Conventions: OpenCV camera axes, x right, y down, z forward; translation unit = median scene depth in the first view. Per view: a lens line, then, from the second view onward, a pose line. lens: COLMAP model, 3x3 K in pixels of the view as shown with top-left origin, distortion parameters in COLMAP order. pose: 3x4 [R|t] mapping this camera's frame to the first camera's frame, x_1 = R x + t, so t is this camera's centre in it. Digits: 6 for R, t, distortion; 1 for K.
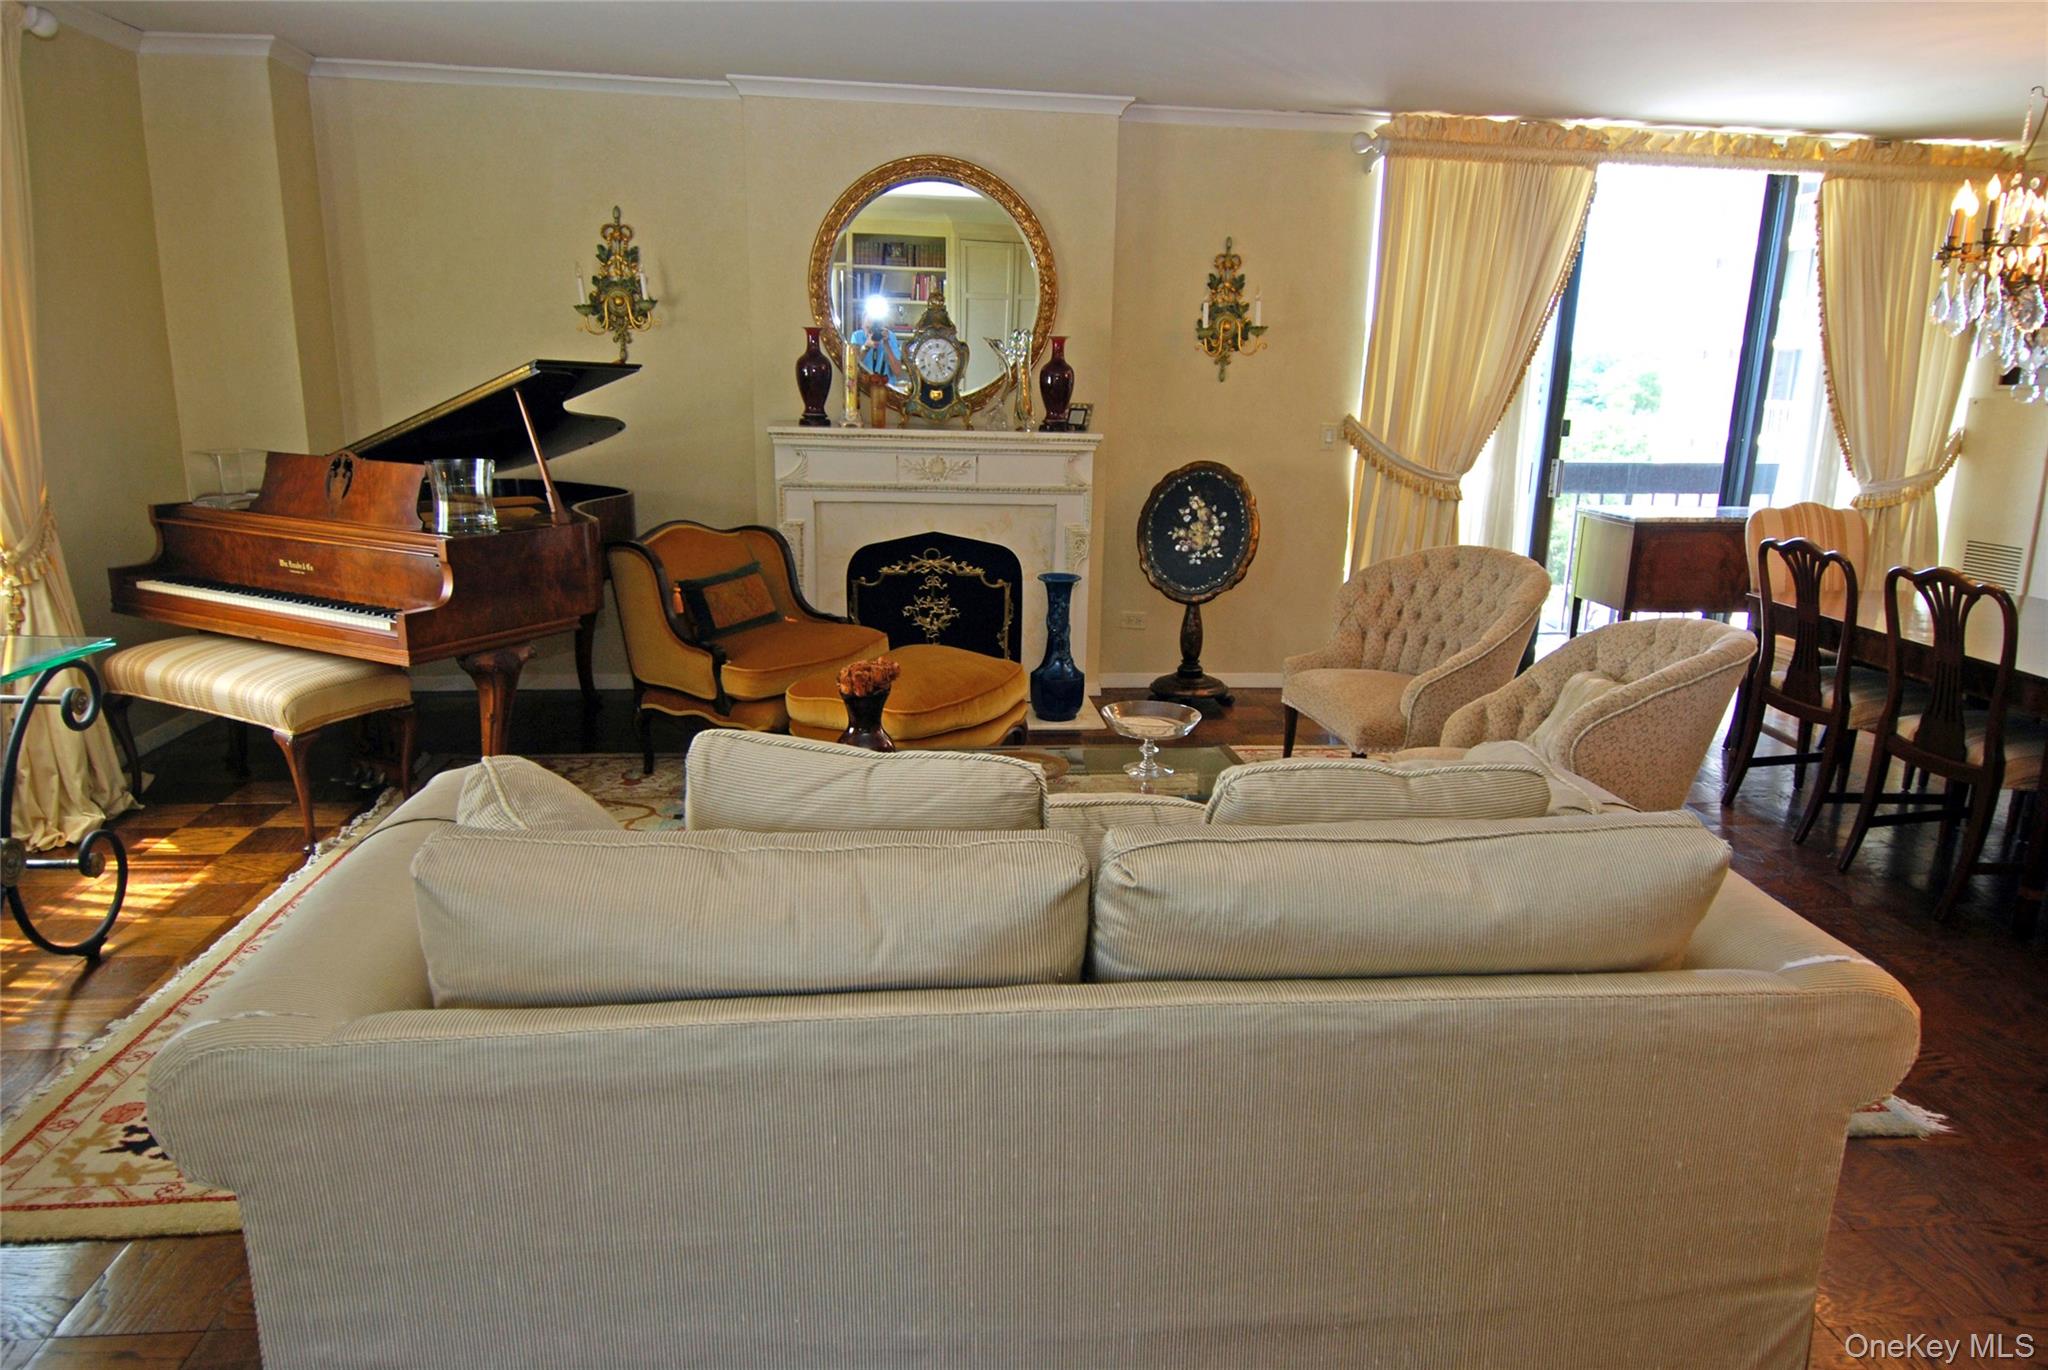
lens RADIAL K [[1275.5, 0, 1051.3], [0, 1275.5, 683.0], [0, 0, 1]] dist [0.066726, -0.071473]
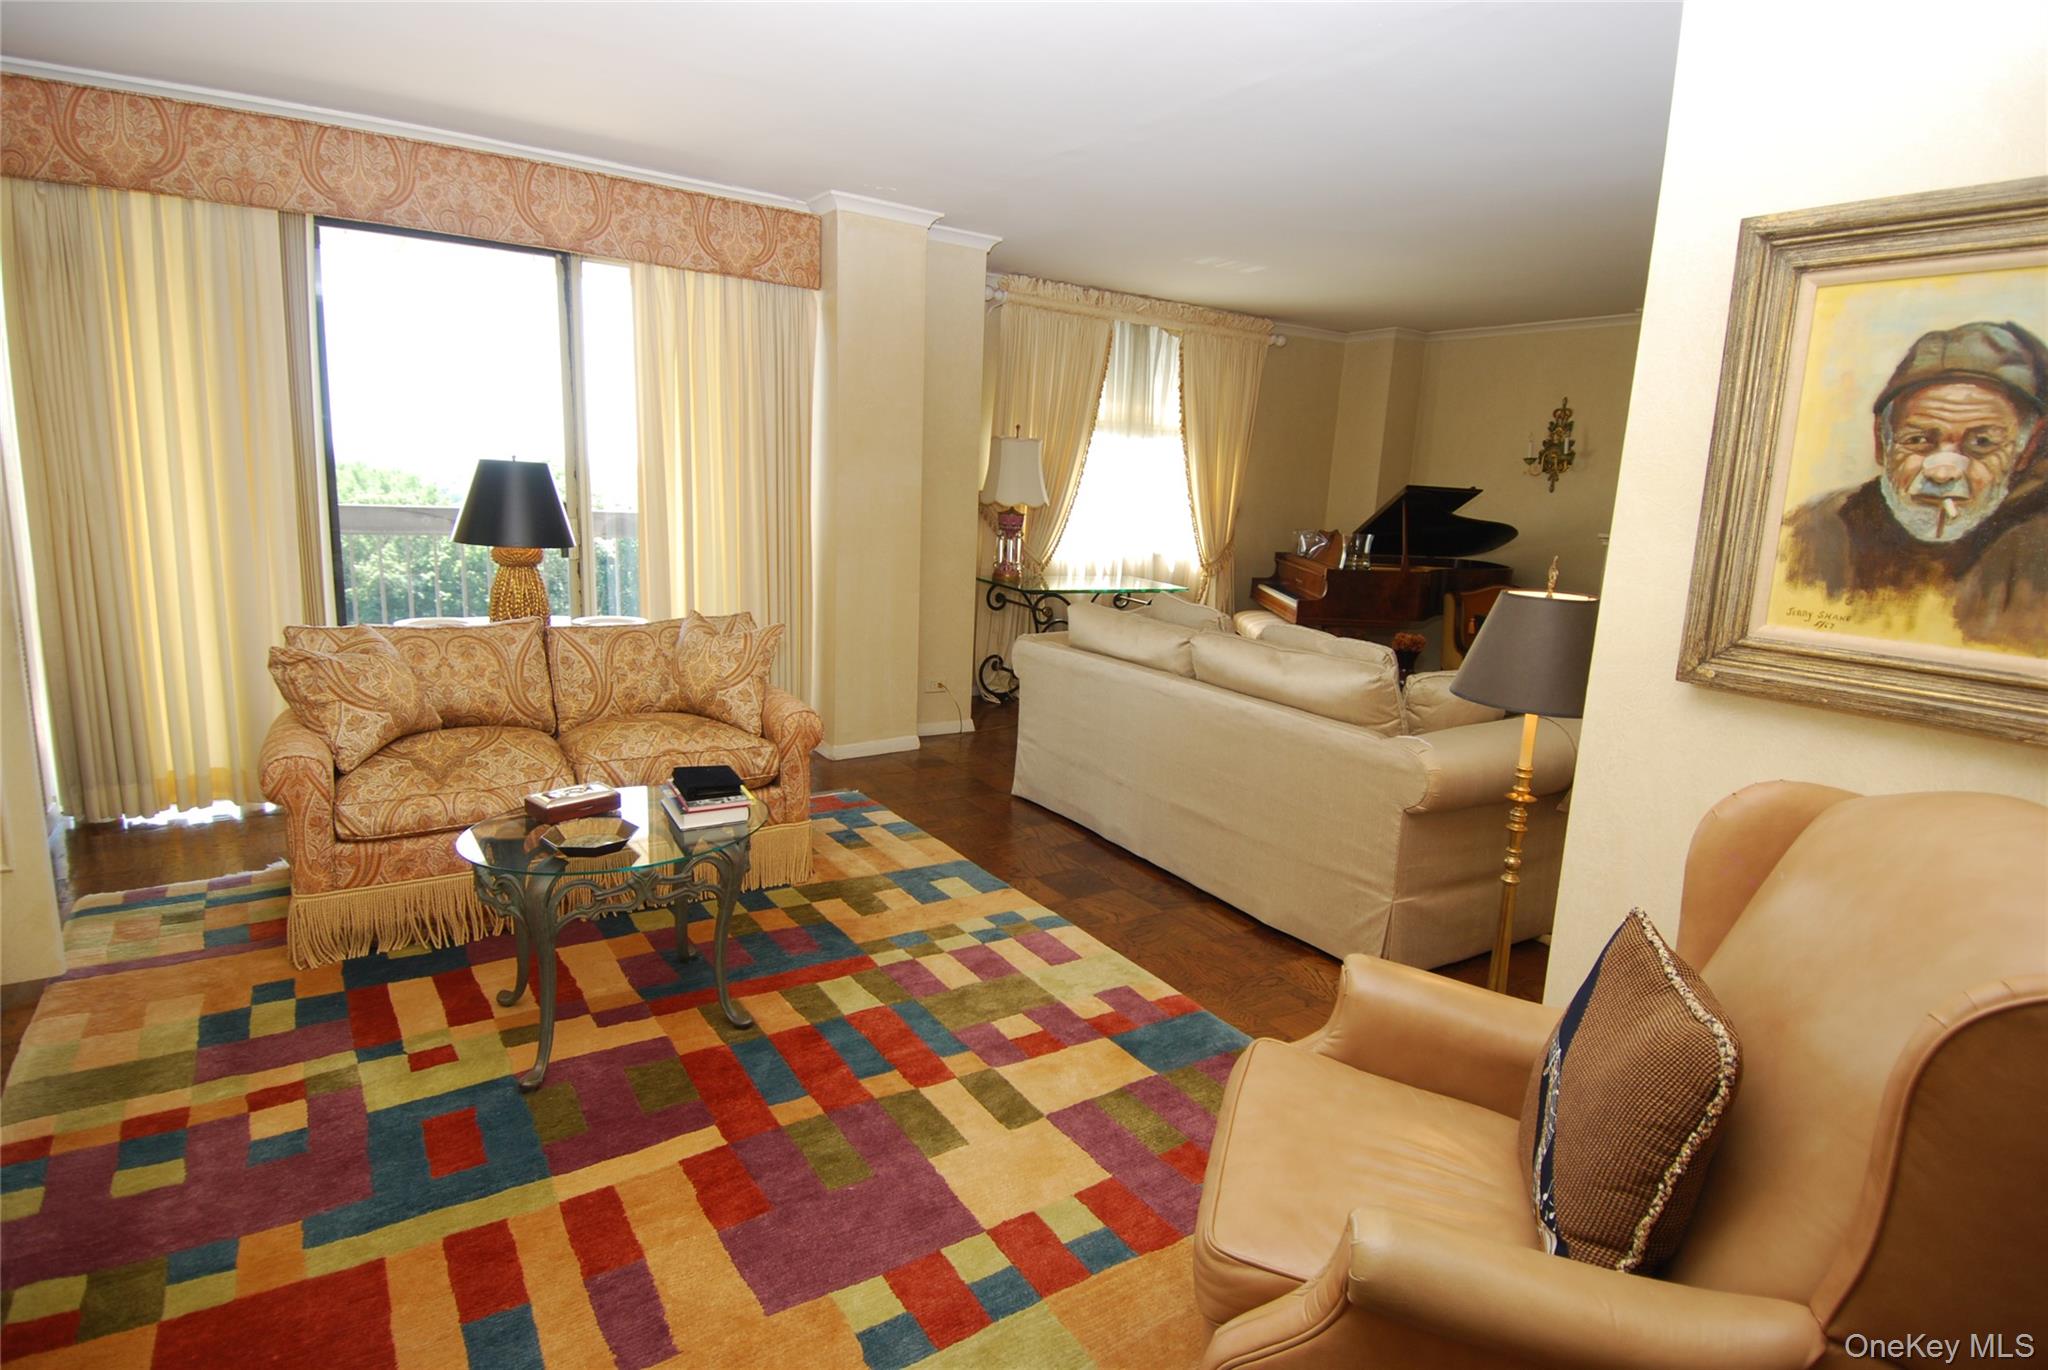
lens RADIAL K [[1053.1, 0, 1039.1], [0, 1053.1, 682.1], [0, 0, 1]] dist [0.054315, -0.056496]
pose [[0.446818, 0.168457, -0.878622, 0.582183], [-0.248194, 0.966902, 0.059165, 0.054624], [0.859508, 0.191633, 0.473839, -0.117995]]
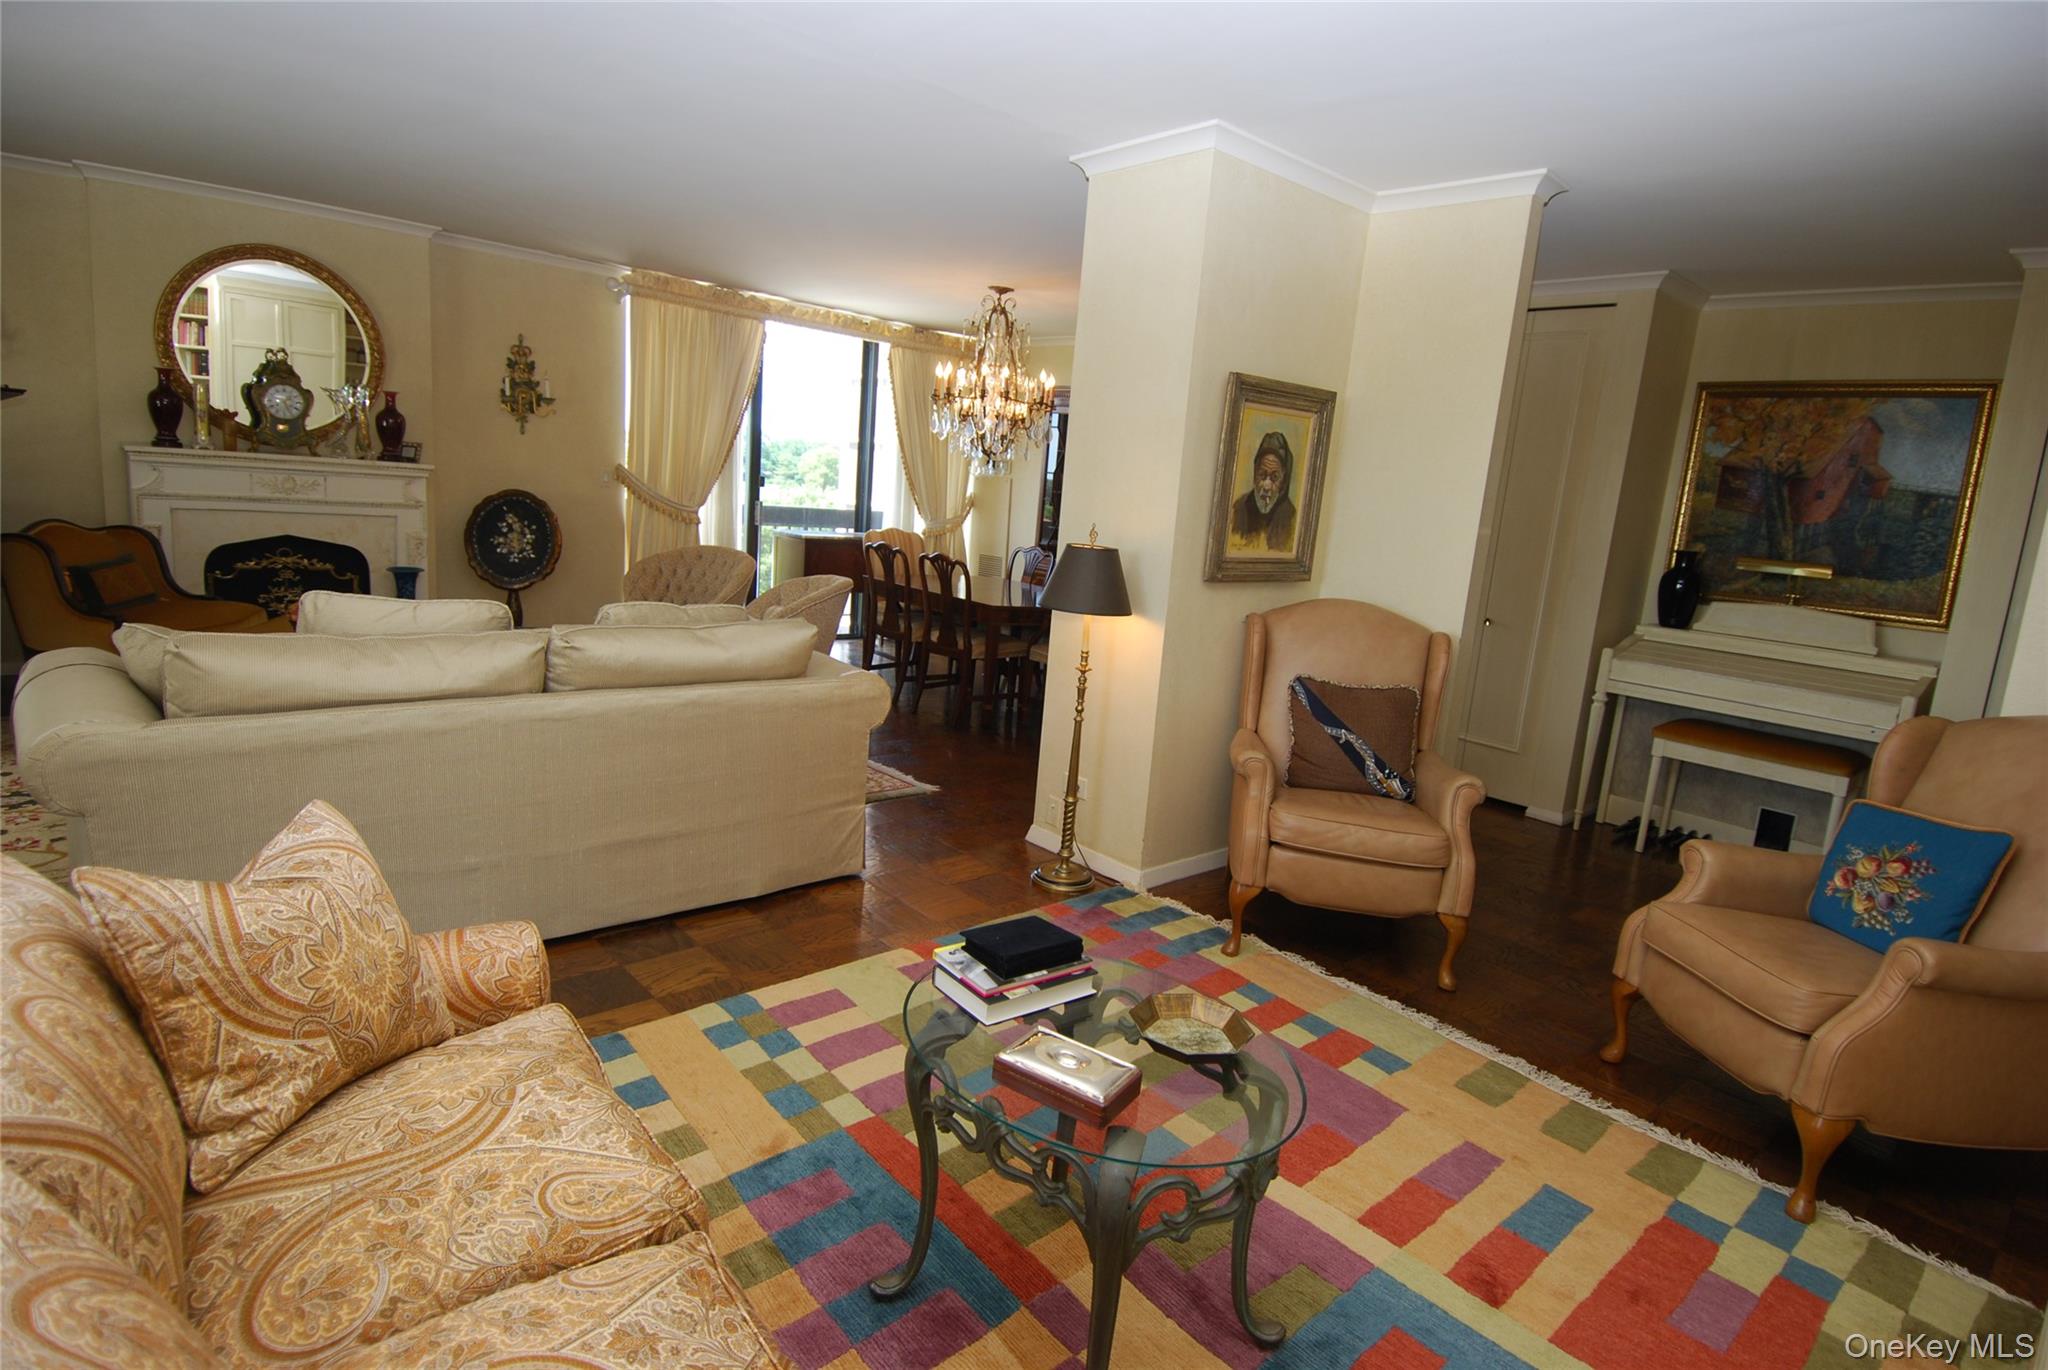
lens RADIAL K [[1058.8, 0, 1042.9], [0, 1058.8, 684.8], [0, 0, 1]] dist [0.053242, -0.057299]
pose [[0.816314, -0.063471, 0.574111, -0.099072], [0.073867, 0.997254, 0.005222, 0.080530], [-0.572866, 0.038145, 0.818761, -0.299005]]
